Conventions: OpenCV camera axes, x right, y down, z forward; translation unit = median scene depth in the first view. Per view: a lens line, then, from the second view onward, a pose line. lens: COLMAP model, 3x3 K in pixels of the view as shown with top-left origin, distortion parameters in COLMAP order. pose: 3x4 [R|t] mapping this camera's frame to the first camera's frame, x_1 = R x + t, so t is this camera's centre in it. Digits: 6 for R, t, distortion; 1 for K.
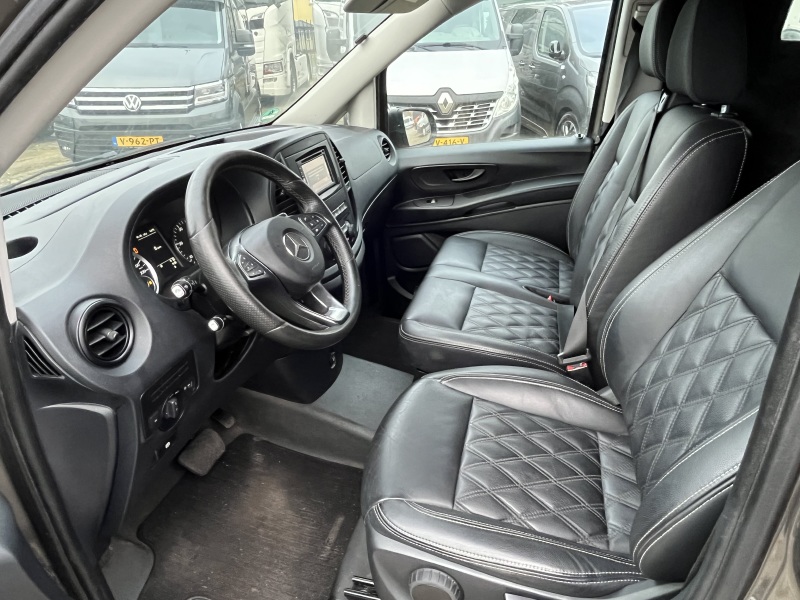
lens RADIAL K [[489.4, 0, 400.1], [0, 489.4, 299.8], [0, 0, 1]] dist [-0.006108, -0.001029]
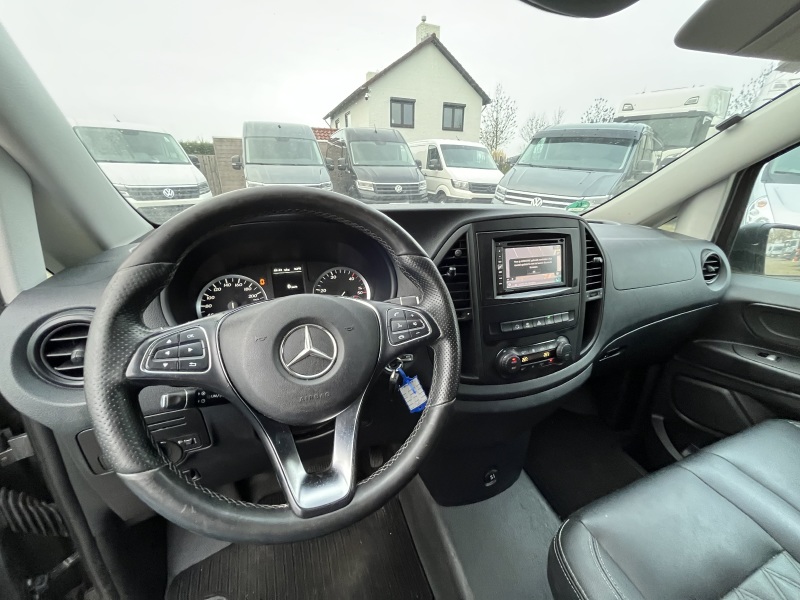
lens RADIAL K [[320.3, 0, 401.6], [0, 320.3, 300.2], [0, 0, 1]] dist [-0.000969, -0.000128]
pose [[0.608592, 0.329717, -0.721735, 0.049622], [-0.405448, 0.911091, 0.074334, -0.100082], [0.682076, 0.247387, 0.688166, 0.328353]]
